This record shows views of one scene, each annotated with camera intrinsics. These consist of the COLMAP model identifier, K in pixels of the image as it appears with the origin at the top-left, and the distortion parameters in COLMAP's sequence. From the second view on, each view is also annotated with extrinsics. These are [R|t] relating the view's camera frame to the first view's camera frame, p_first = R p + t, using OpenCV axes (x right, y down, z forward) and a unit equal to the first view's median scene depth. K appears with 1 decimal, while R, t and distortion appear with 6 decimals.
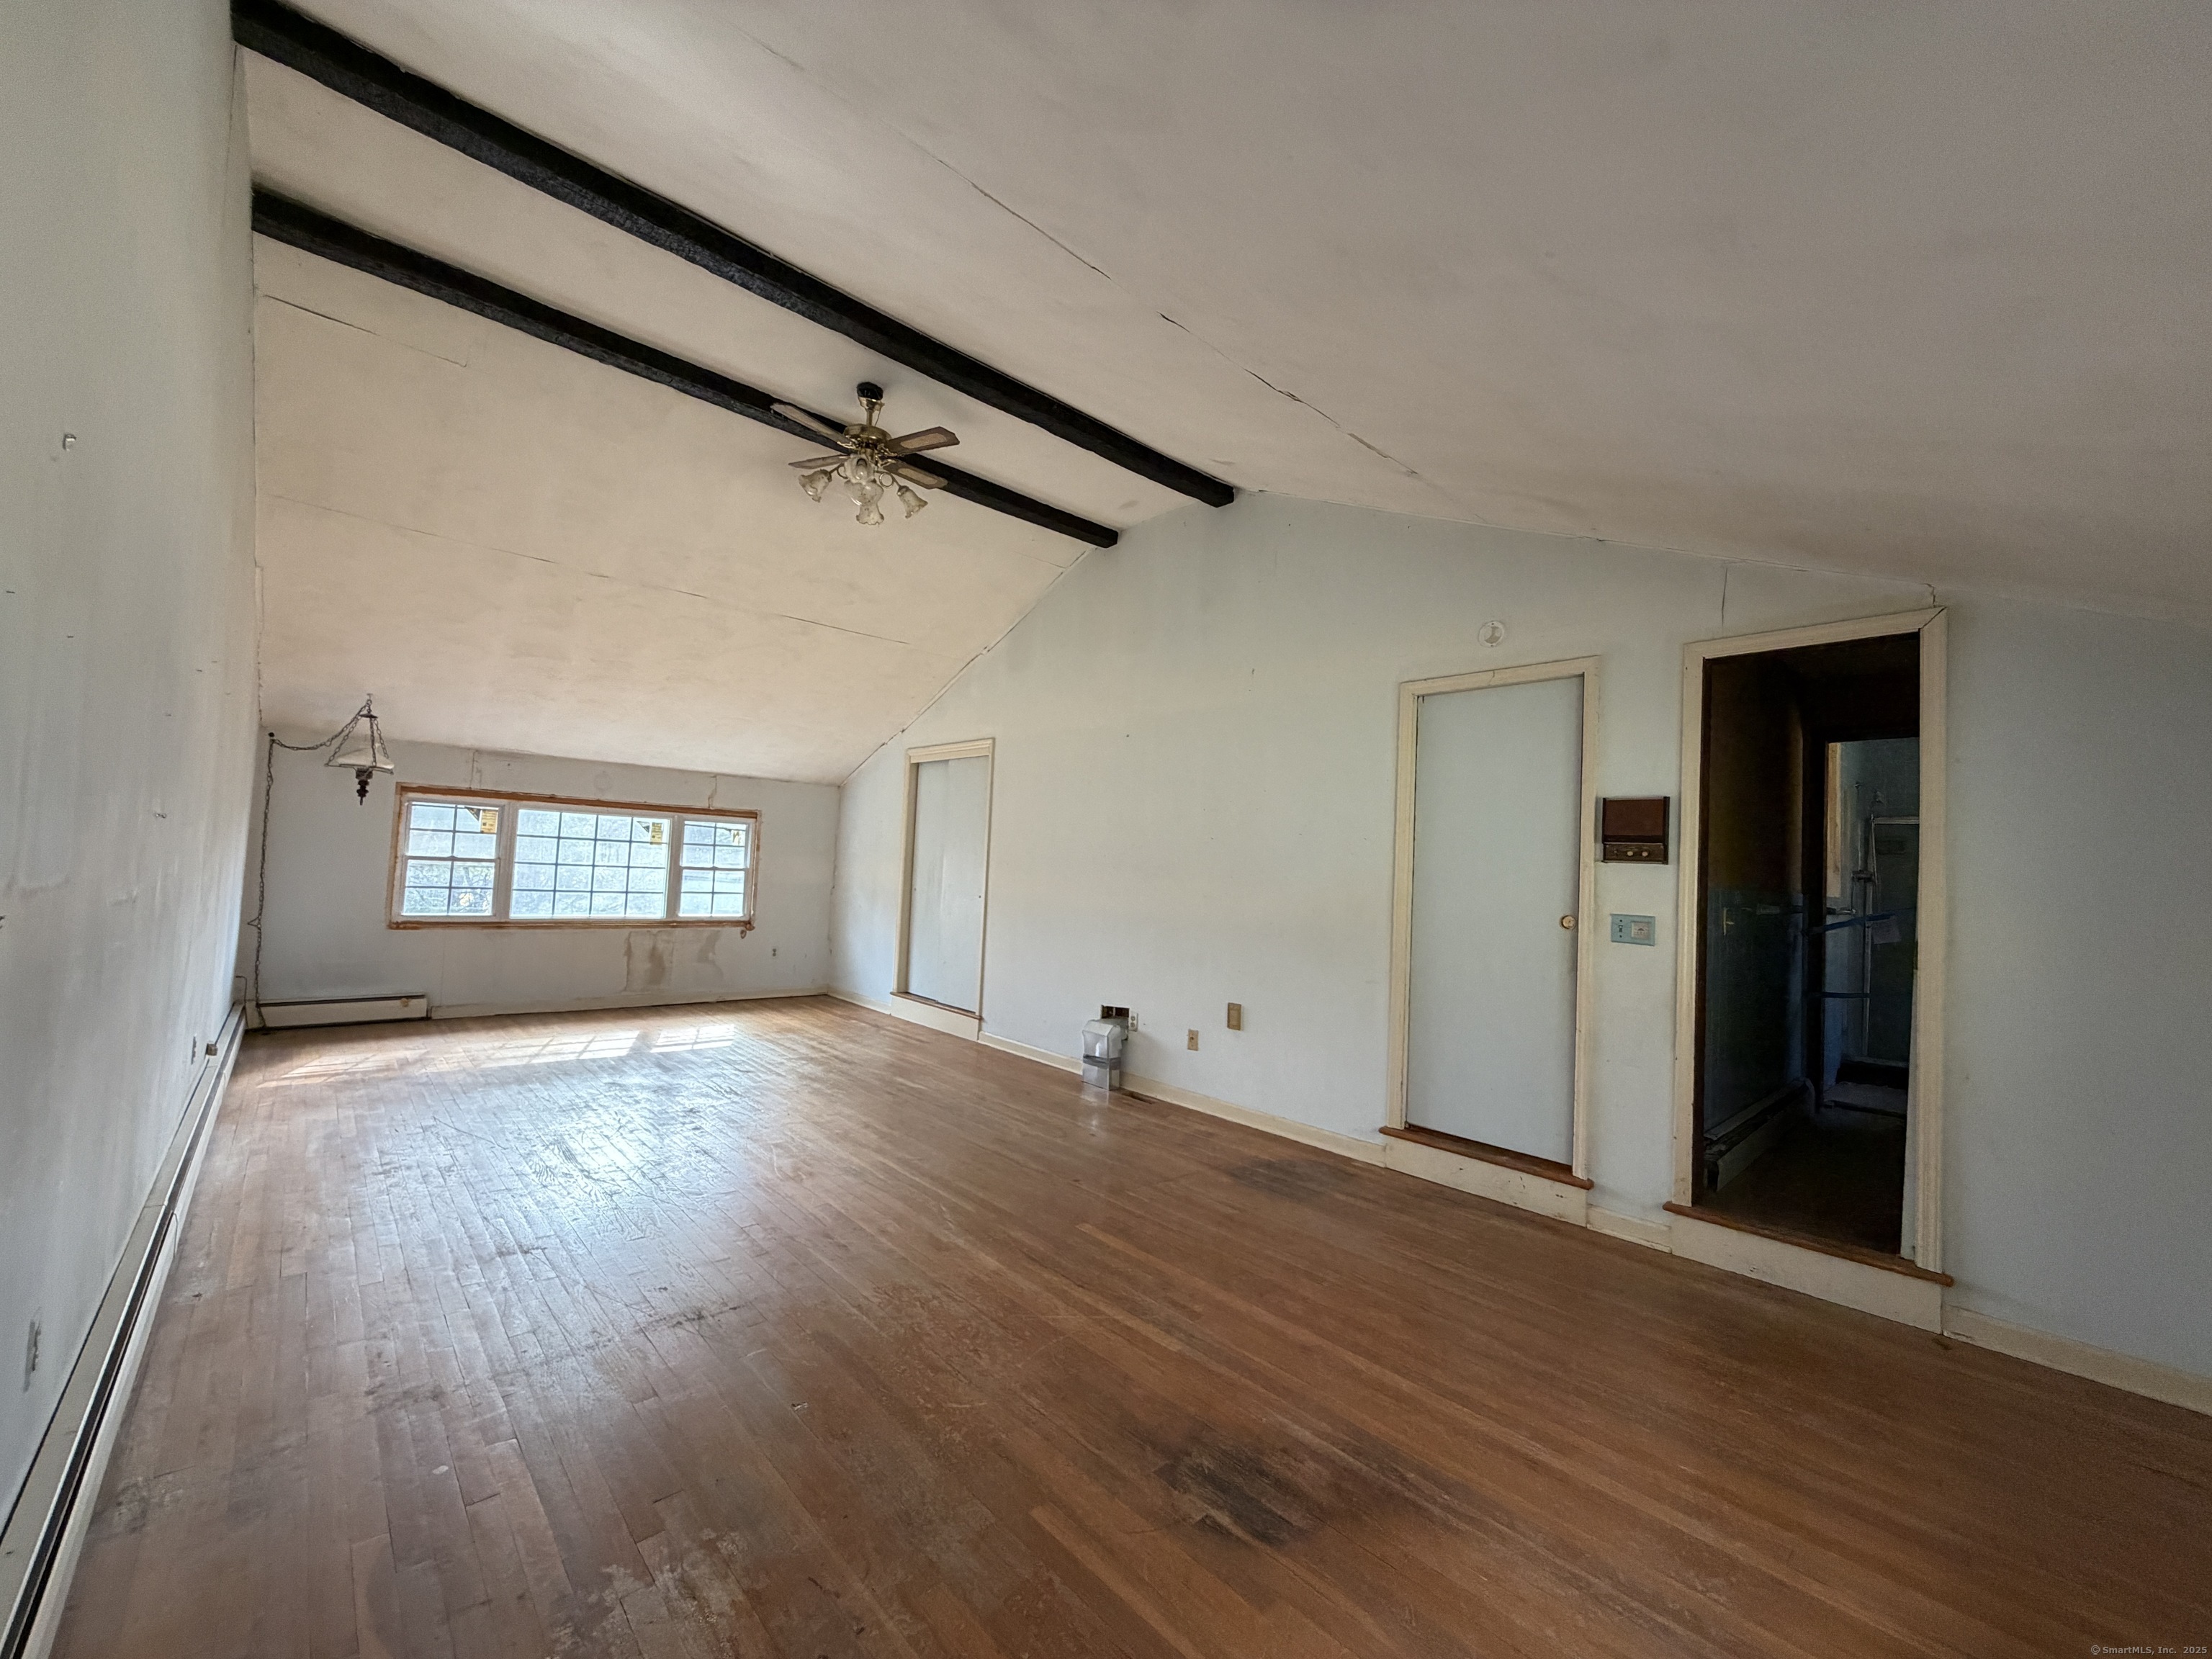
lens RADIAL K [[883.0, 0, 1104.9], [0, 883.0, 834.6], [0, 0, 1]] dist [0.000643, 0.000047]
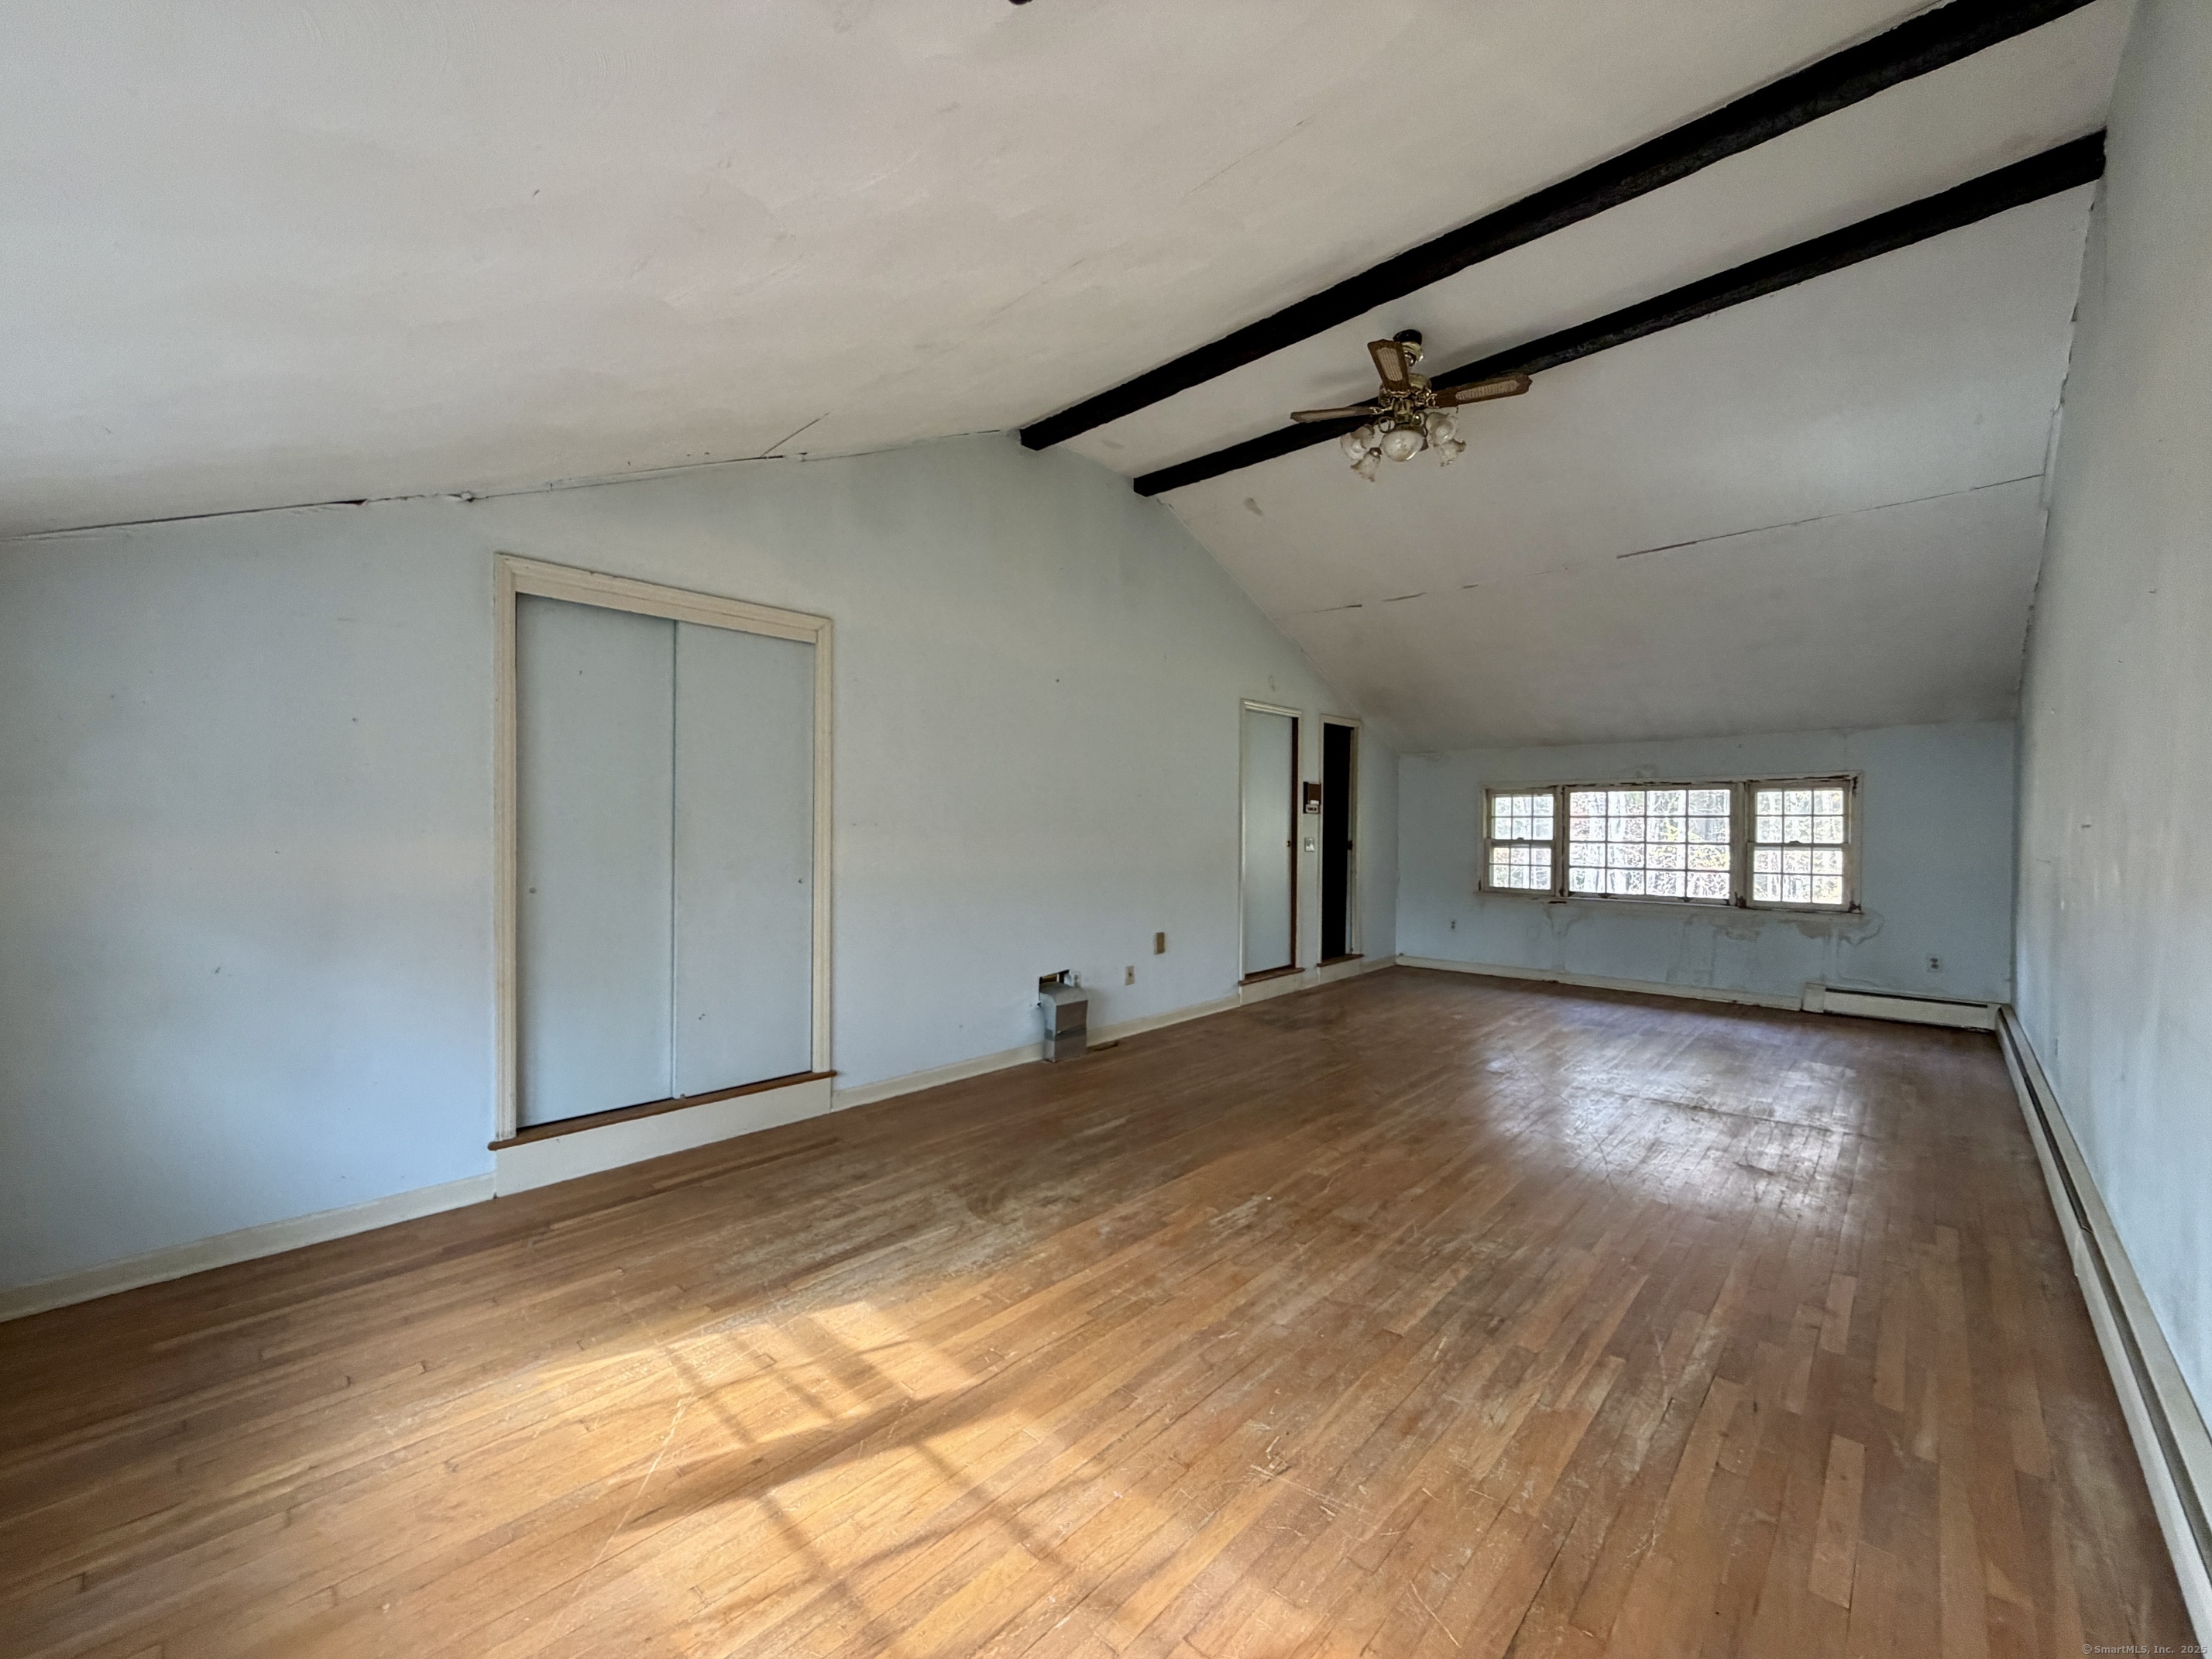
lens RADIAL K [[883.0, 0, 1104.3], [0, 883.0, 830.6], [0, 0, 1]] dist [0.000643, 0.000047]
pose [[-0.087896, -0.042718, 0.995213, -1.047092], [-0.040713, 0.998399, 0.039259, 0.007203], [-0.995297, -0.037068, -0.089495, 1.191310]]
